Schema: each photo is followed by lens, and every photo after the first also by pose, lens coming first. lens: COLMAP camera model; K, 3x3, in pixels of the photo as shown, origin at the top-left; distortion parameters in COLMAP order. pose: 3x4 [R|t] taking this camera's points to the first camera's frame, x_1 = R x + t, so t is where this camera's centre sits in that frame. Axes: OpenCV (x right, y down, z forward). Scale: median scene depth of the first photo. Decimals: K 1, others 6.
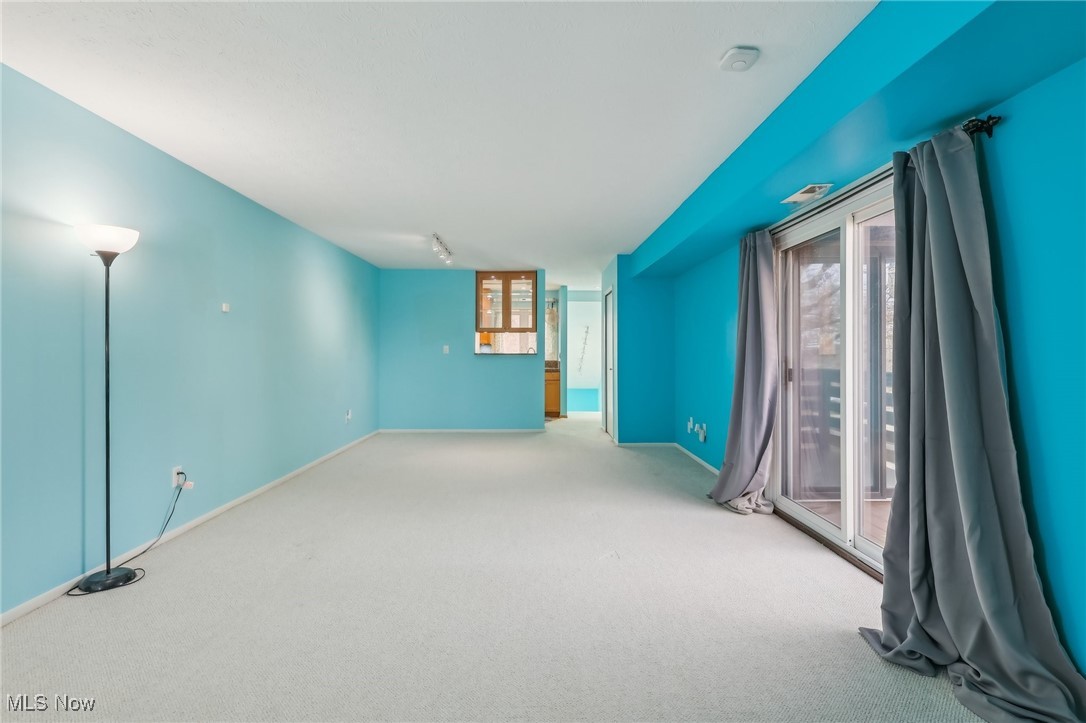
lens RADIAL K [[512.0, 0, 543.9], [0, 512.0, 357.8], [0, 0, 1]] dist [-0.001974, -0.000387]
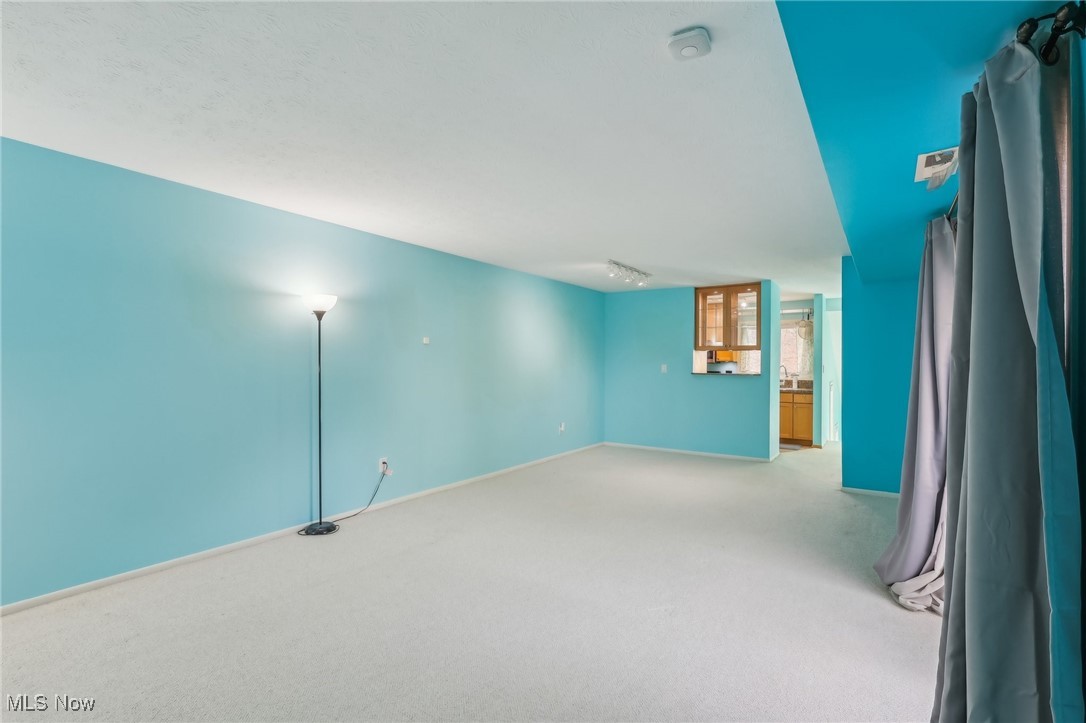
lens RADIAL K [[506.1, 0, 543.1], [0, 506.1, 372.4], [0, 0, 1]] dist [-0.002211, 0.000128]
pose [[0.817954, 0.015744, -0.575068, 0.221581], [-0.010947, 0.999870, 0.011804, -0.021190], [0.575179, -0.003360, 0.818021, 0.066342]]
